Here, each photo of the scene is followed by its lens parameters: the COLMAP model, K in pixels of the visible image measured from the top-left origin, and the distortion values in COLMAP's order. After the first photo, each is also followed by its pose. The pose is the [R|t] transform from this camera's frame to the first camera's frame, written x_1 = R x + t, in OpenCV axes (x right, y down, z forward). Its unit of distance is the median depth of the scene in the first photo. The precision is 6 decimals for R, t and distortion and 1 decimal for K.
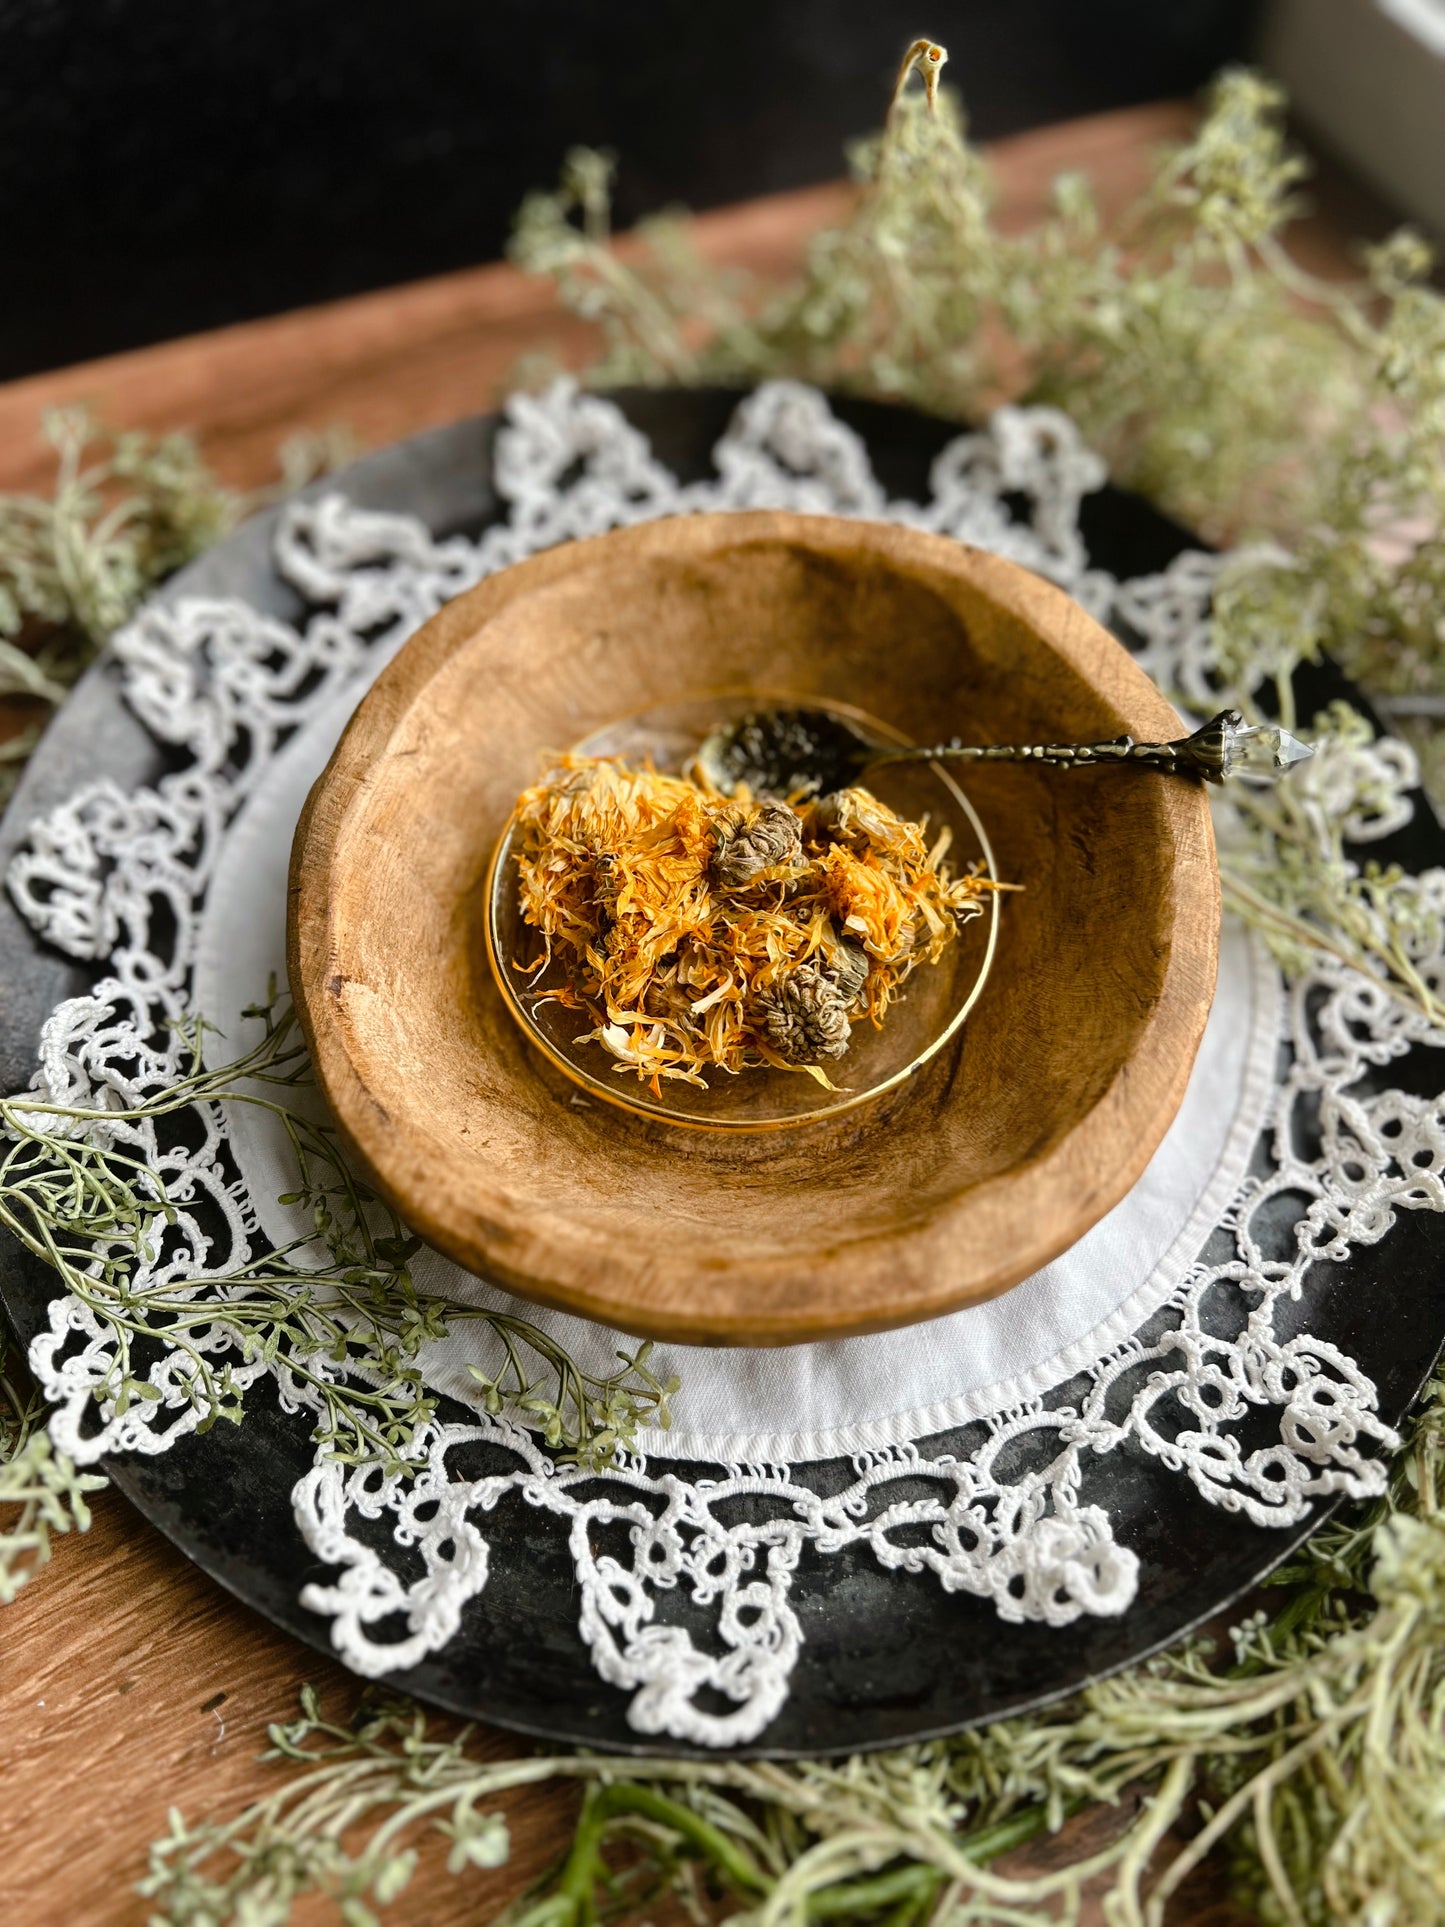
lens RADIAL K [[1450.1, 0, 712.8], [0, 1450.1, 968.3], [0, 0, 1]] dist [-0.043504, 0.000515]
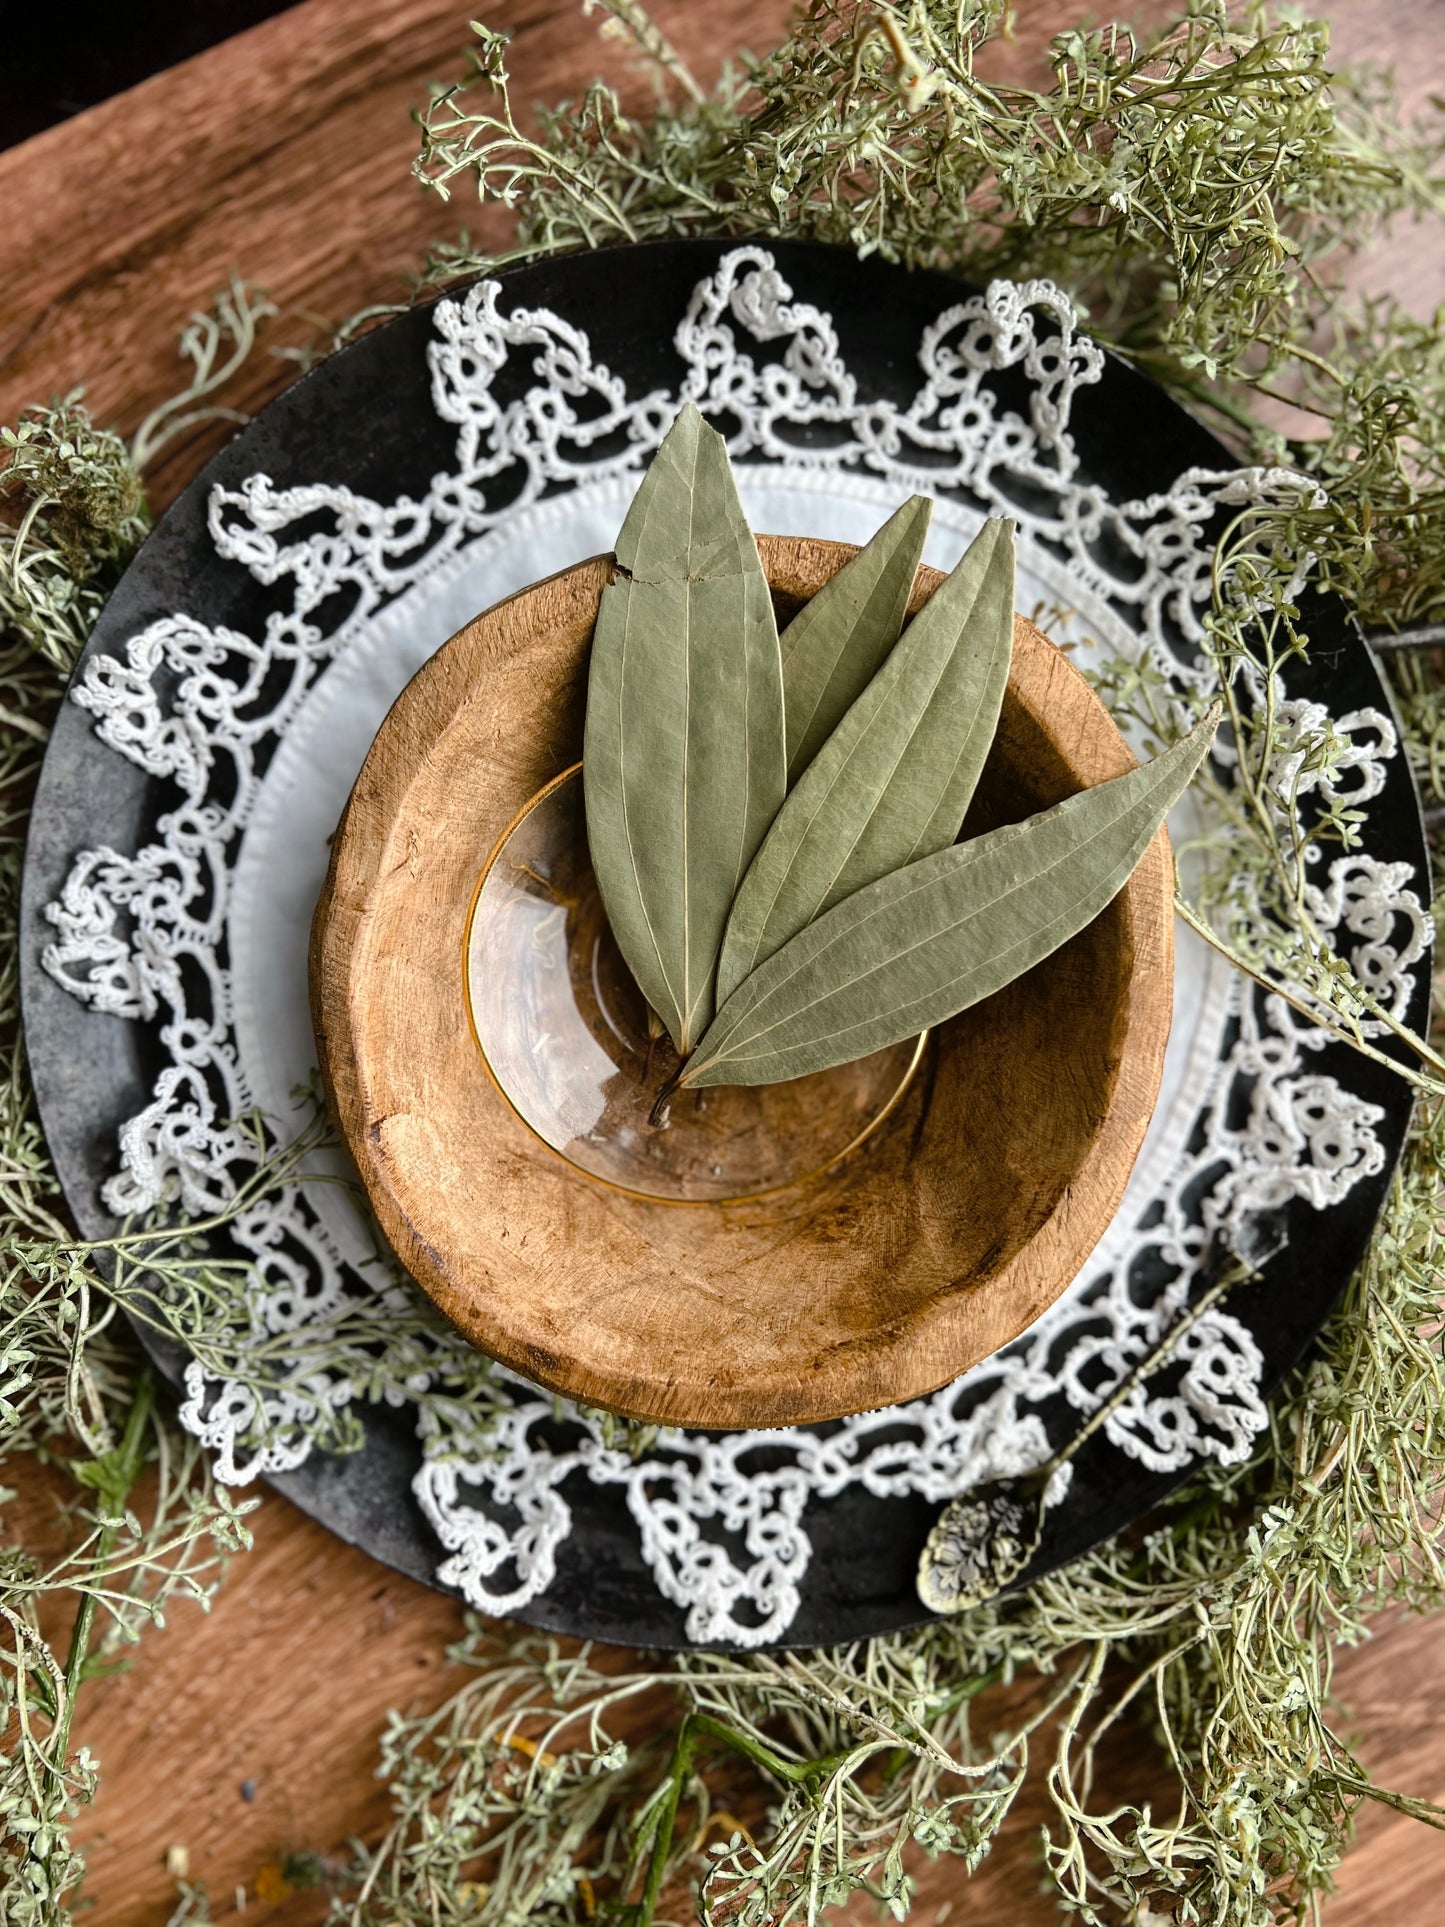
lens RADIAL K [[1432.2, 0, 724.0], [0, 1432.2, 967.6], [0, 0, 1]] dist [0.008799, -0.107320]
pose [[0.997999, -0.060384, -0.018728, 0.038434], [0.062175, 0.883726, 0.463857, -0.598270], [-0.011459, -0.464093, 0.885712, 0.063449]]
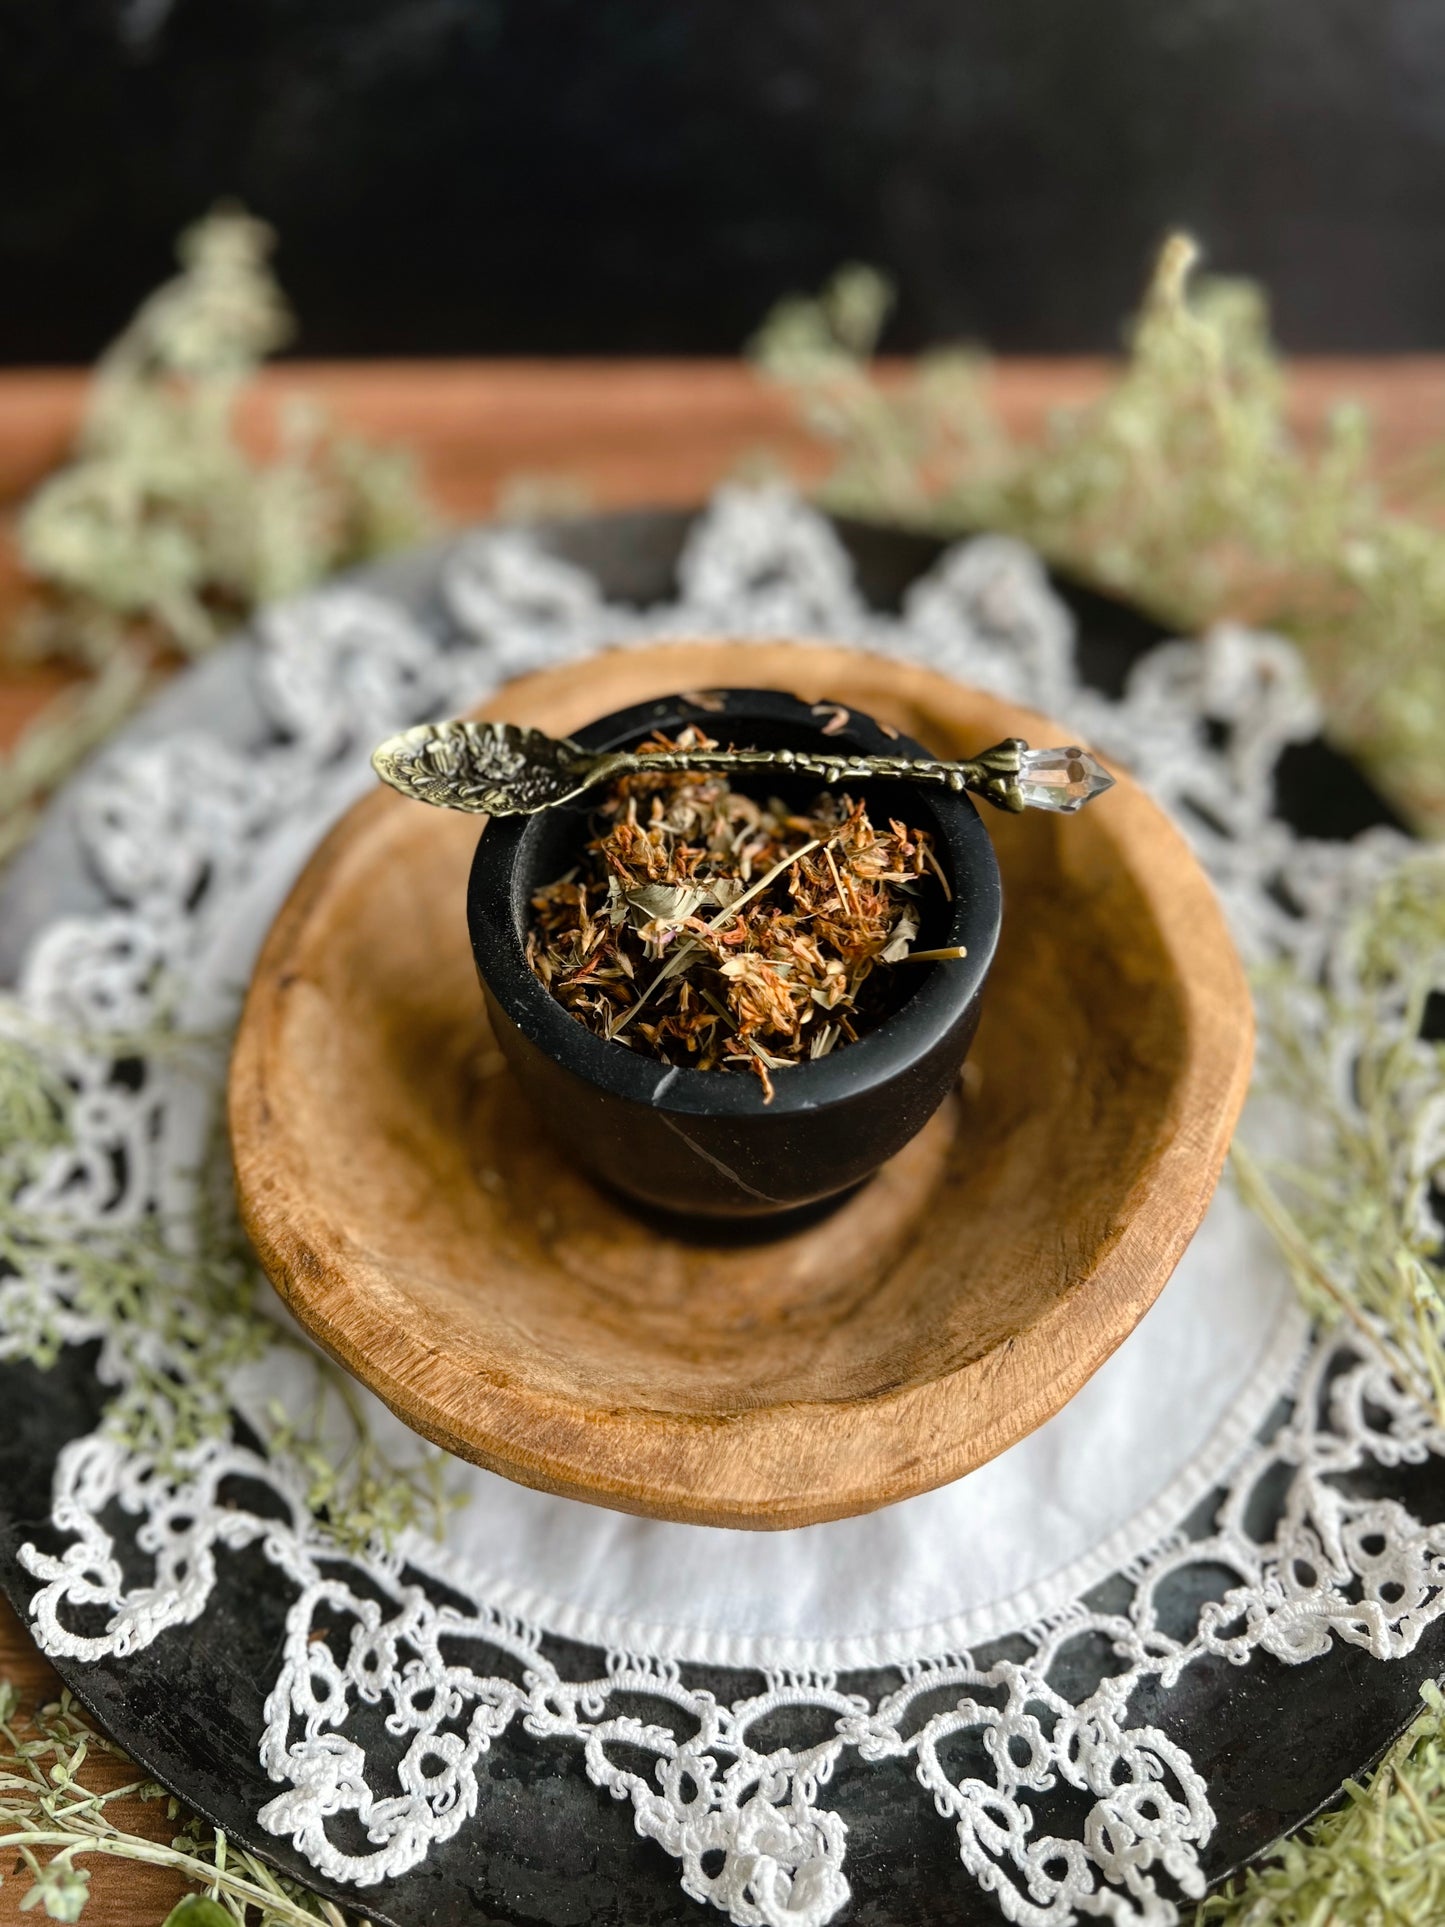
lens RADIAL K [[1600.0, 0, 639.7], [0, 1600.0, 929.9], [0, 0, 1]] dist [-0.037930, 0.004898]
pose [[0.923168, 0.295588, -0.245739, 0.224507], [-0.321584, 0.944103, -0.072476, -0.022660], [0.210580, 0.145933, 0.966623, -0.026847]]
